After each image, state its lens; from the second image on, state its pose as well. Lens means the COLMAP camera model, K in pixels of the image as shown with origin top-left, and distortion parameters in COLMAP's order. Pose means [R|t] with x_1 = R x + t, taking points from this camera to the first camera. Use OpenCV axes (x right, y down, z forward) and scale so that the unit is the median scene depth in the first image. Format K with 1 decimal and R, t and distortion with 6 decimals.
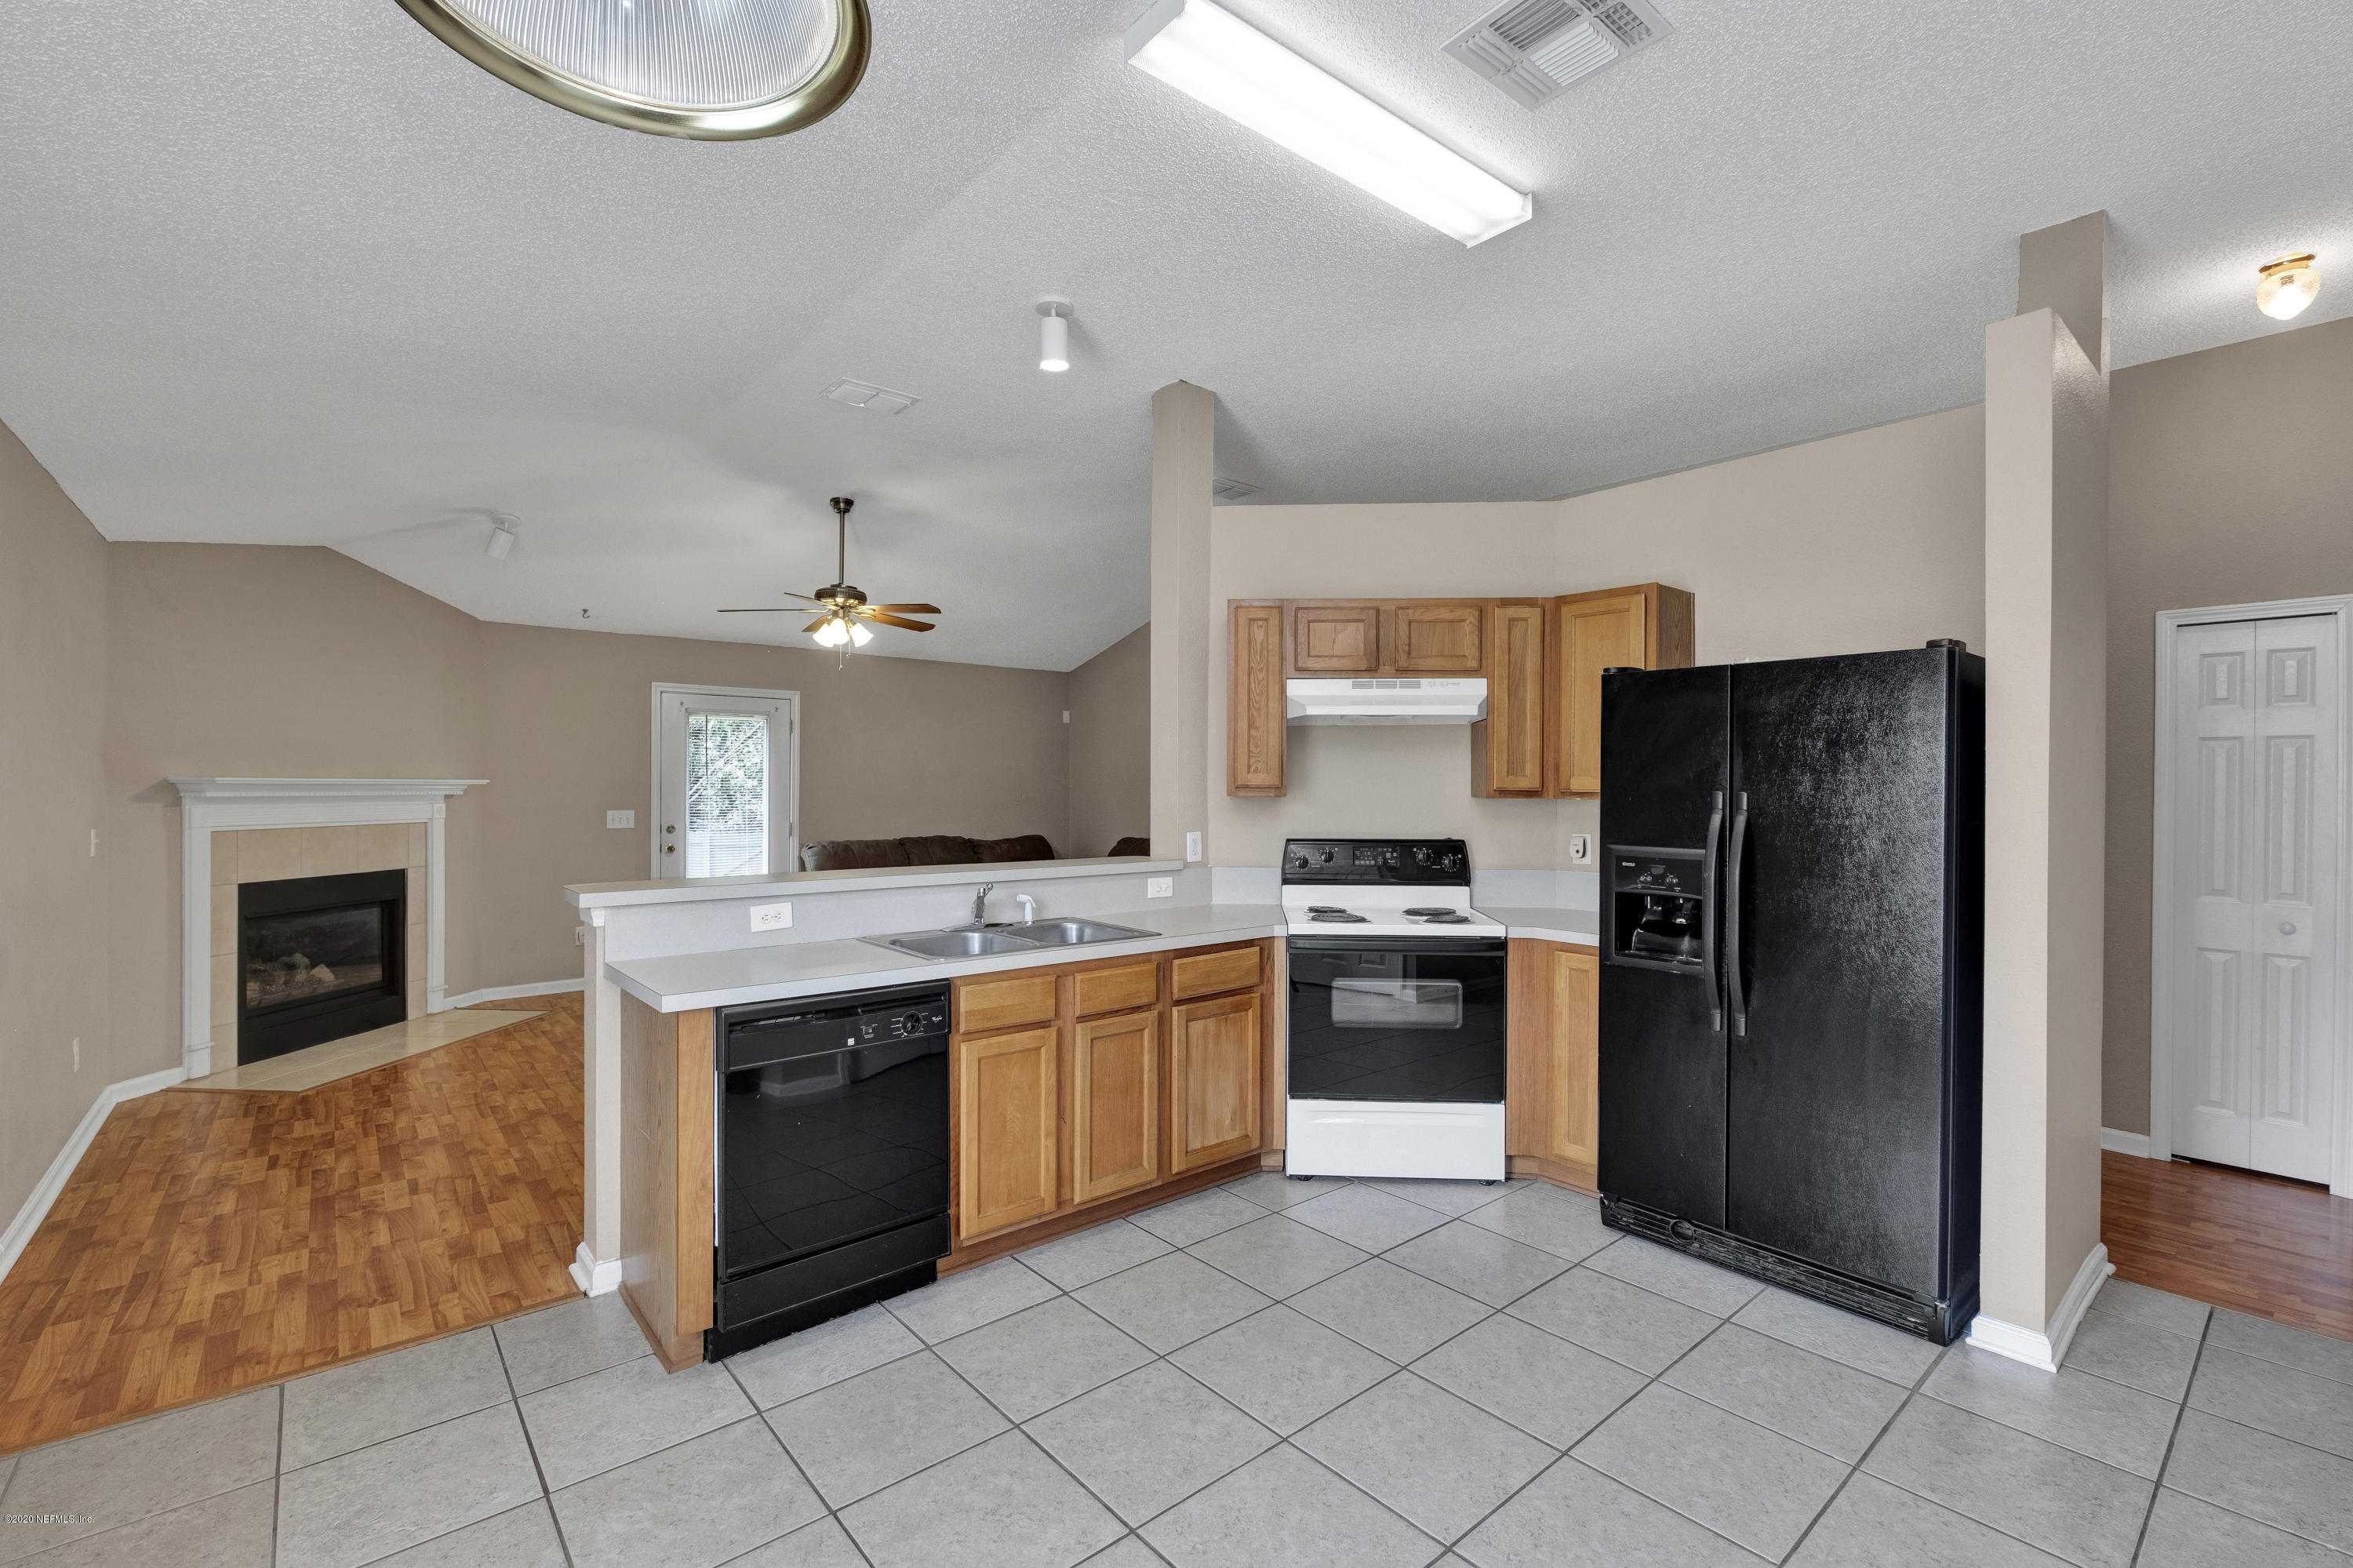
lens RADIAL K [[1023.2, 0, 1166.2], [0, 1023.2, 789.3], [0, 0, 1]] dist [-0.013258, 0.001066]
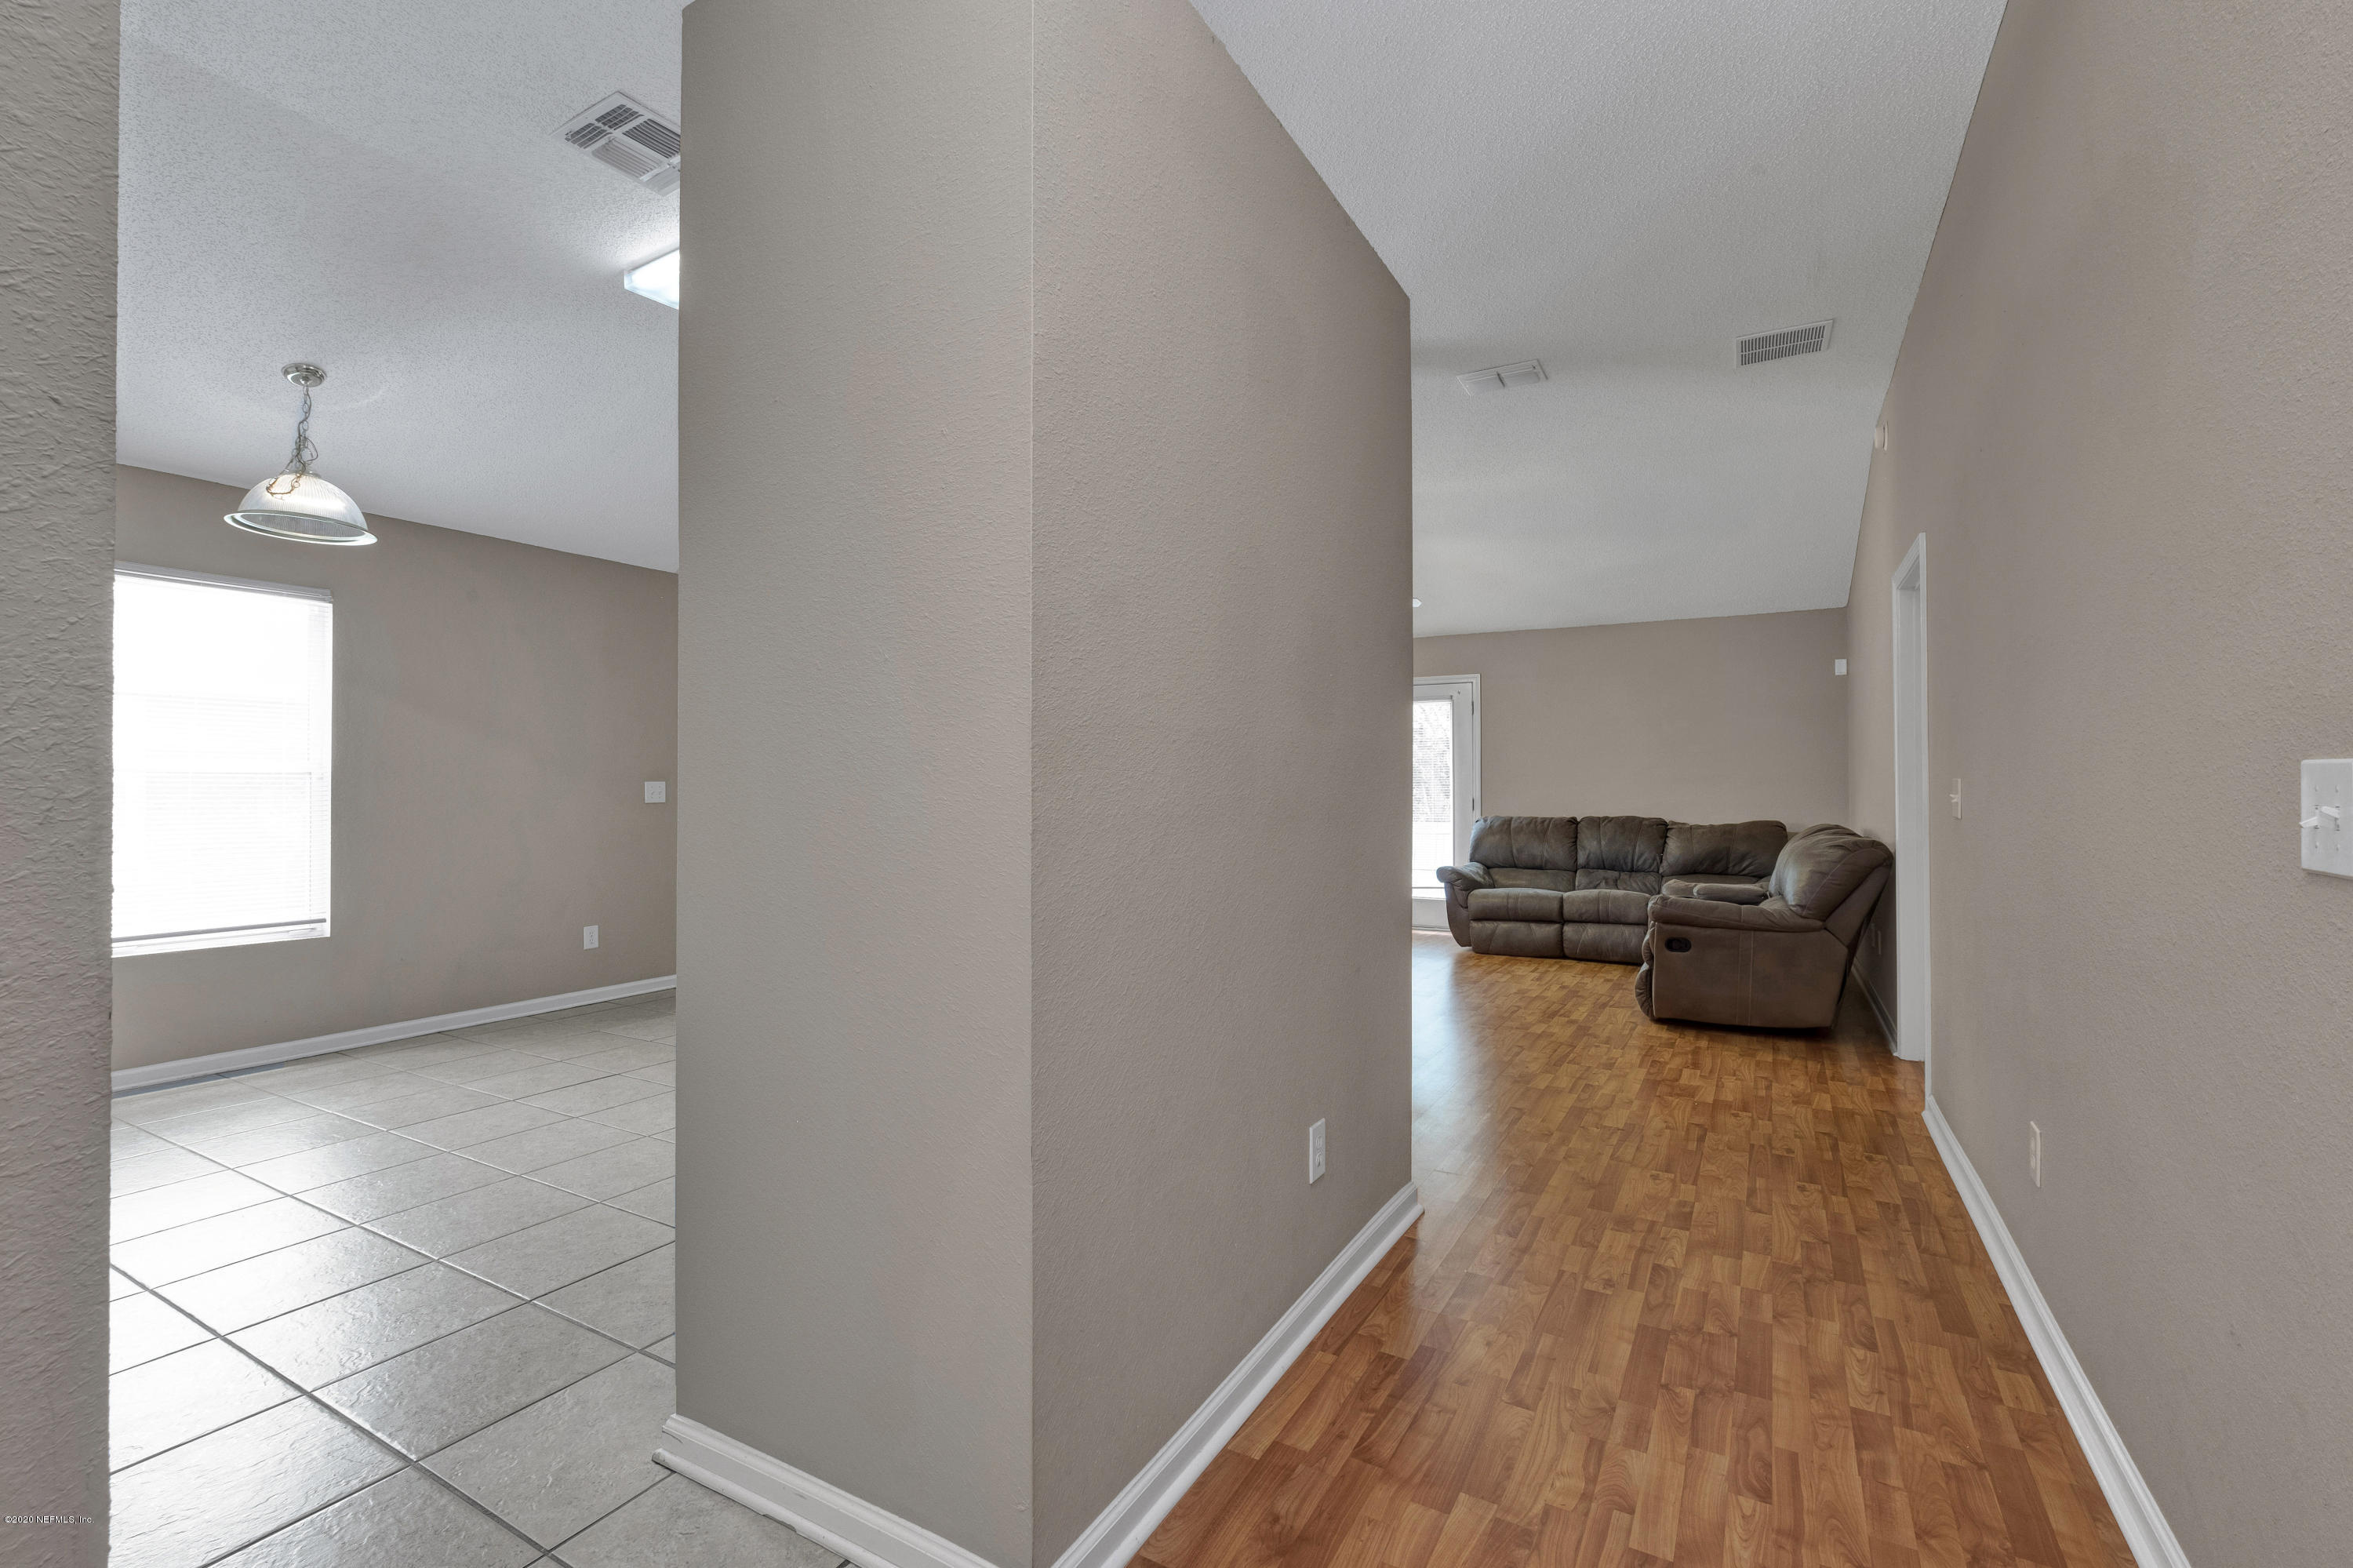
lens RADIAL K [[1023.2, 0, 1179.1], [0, 1023.2, 776.8], [0, 0, 1]] dist [-0.013258, 0.001066]
pose [[0.351926, -0.010260, -0.935972, 0.747183], [-0.001702, 0.999931, -0.011601, 0.034268], [0.936026, 0.005676, 0.351884, 0.480931]]
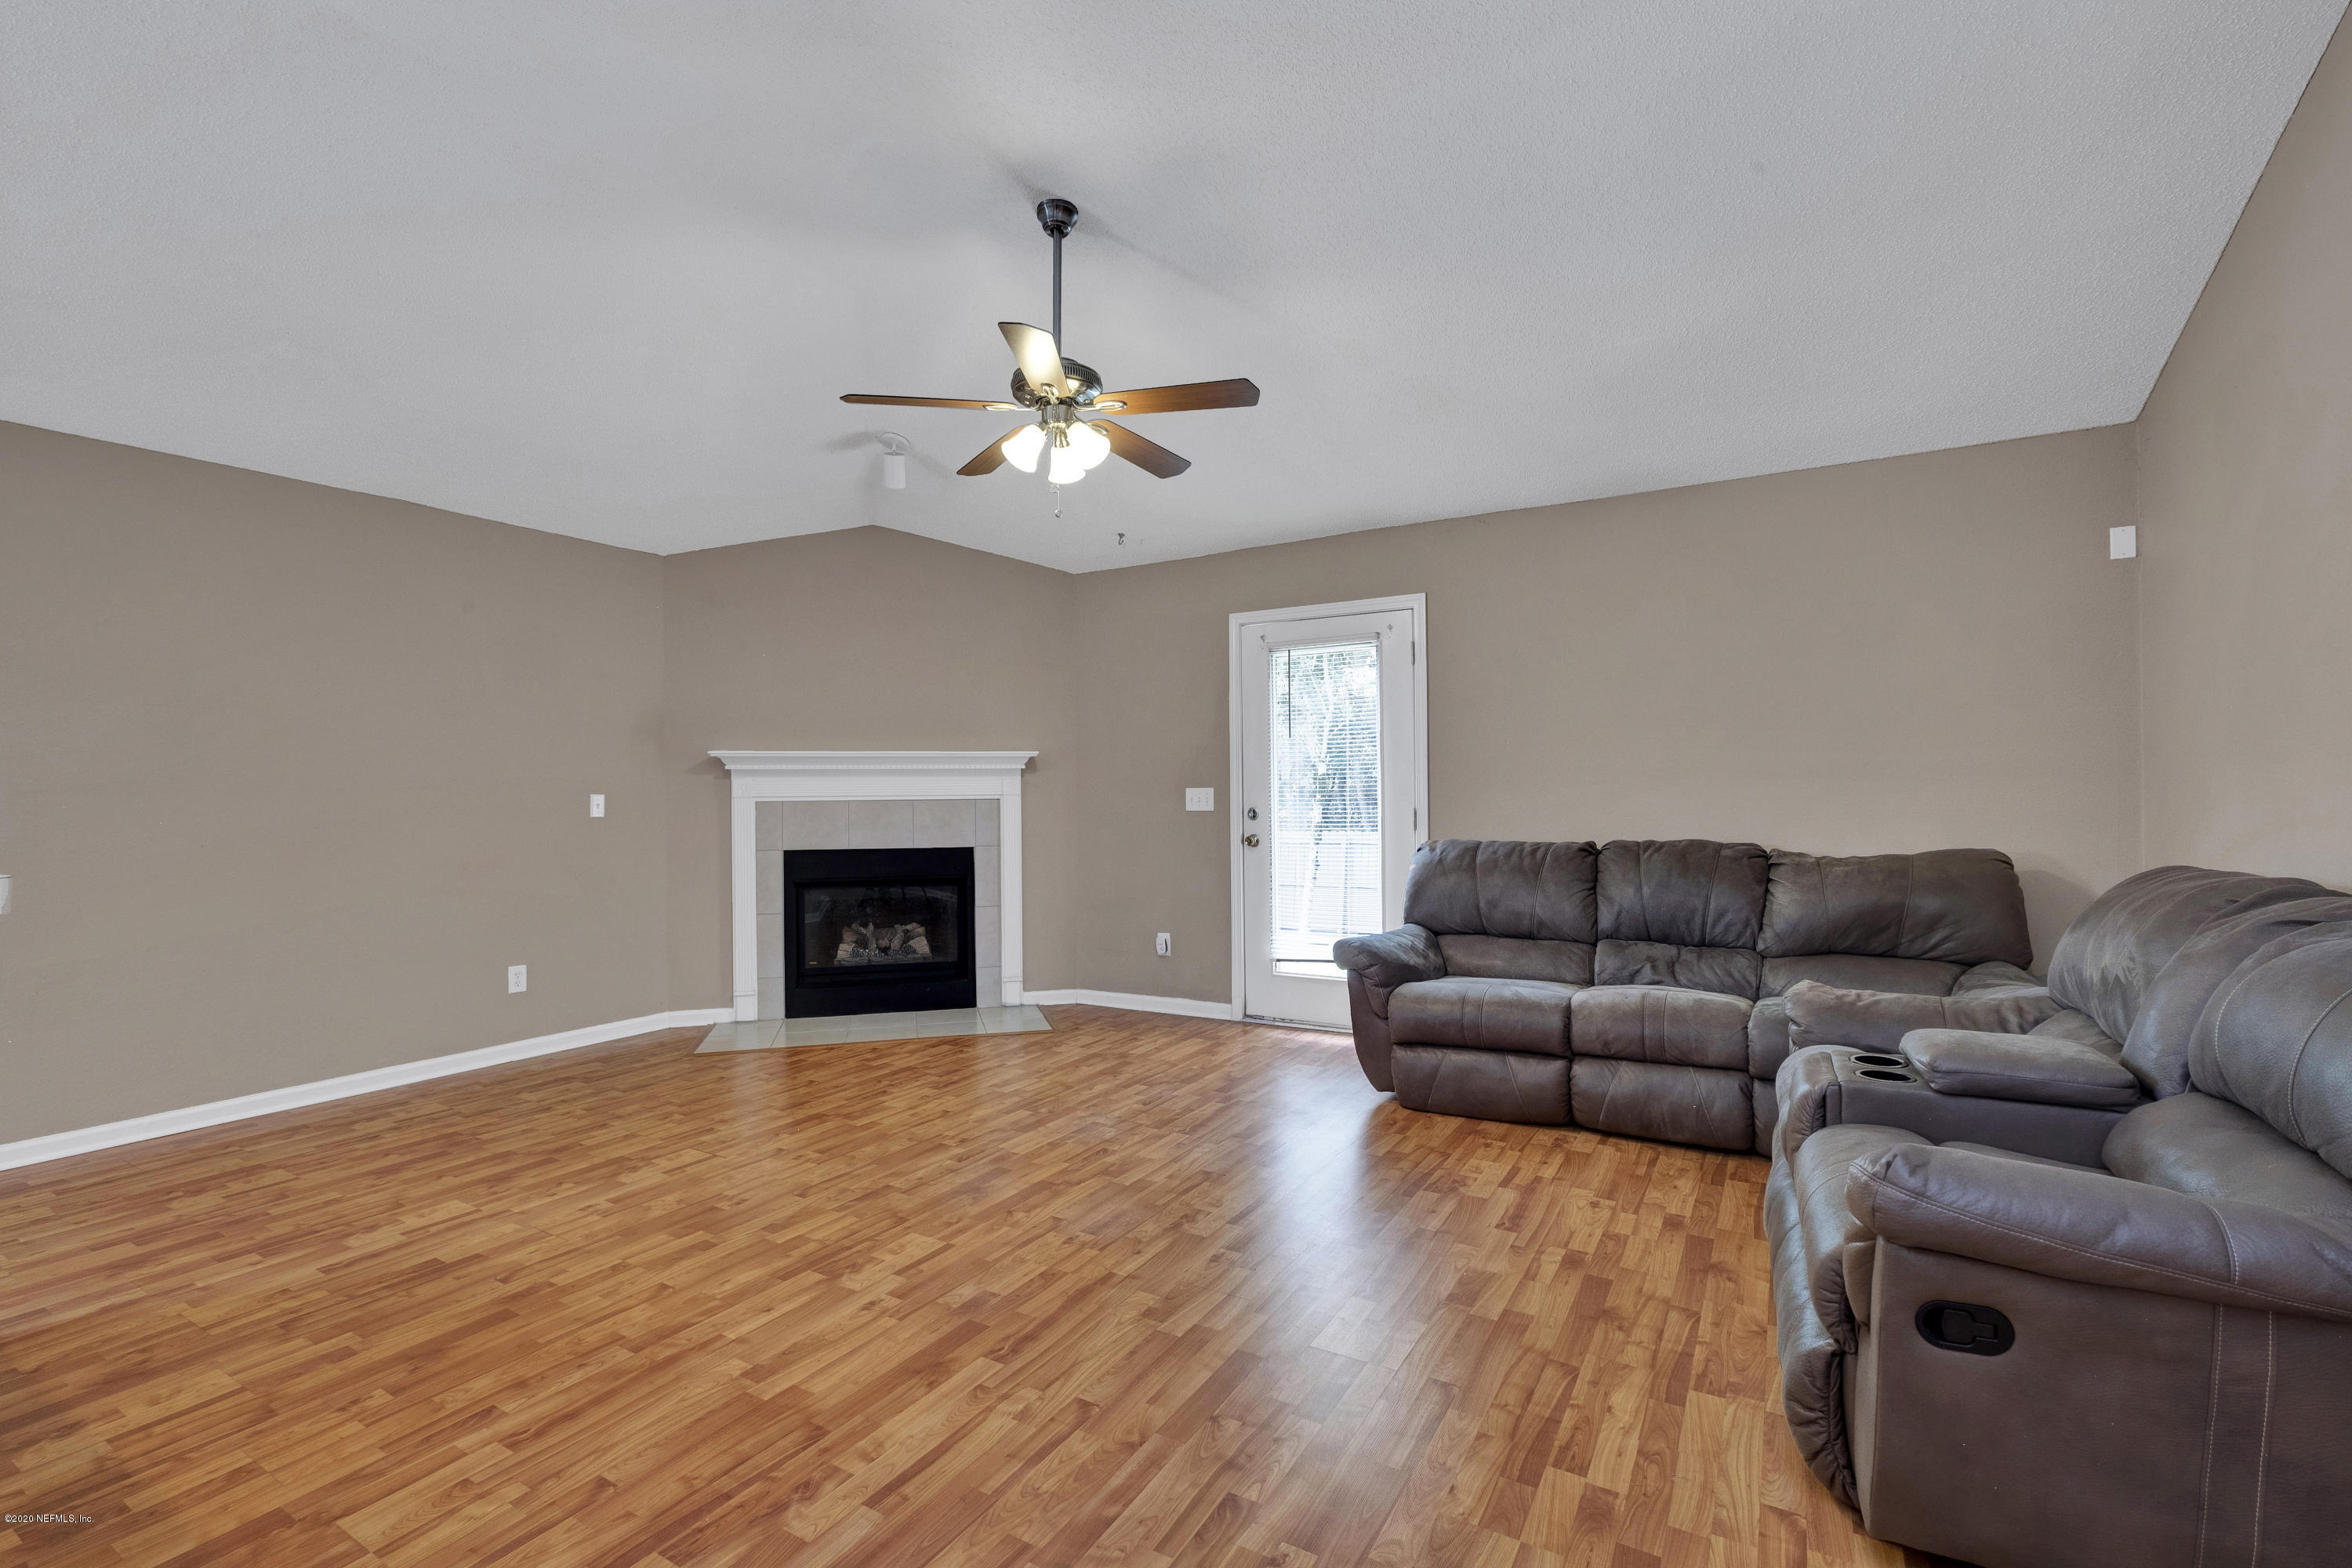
lens RADIAL K [[1022.7, 0, 1171.4], [0, 1022.7, 789.1], [0, 0, 1]] dist [-0.013258, 0.001066]
pose [[0.334848, -0.008306, -0.942236, 0.236235], [0.009437, 0.999941, -0.005461, 0.033742], [0.942225, -0.007063, 0.334906, 0.934002]]
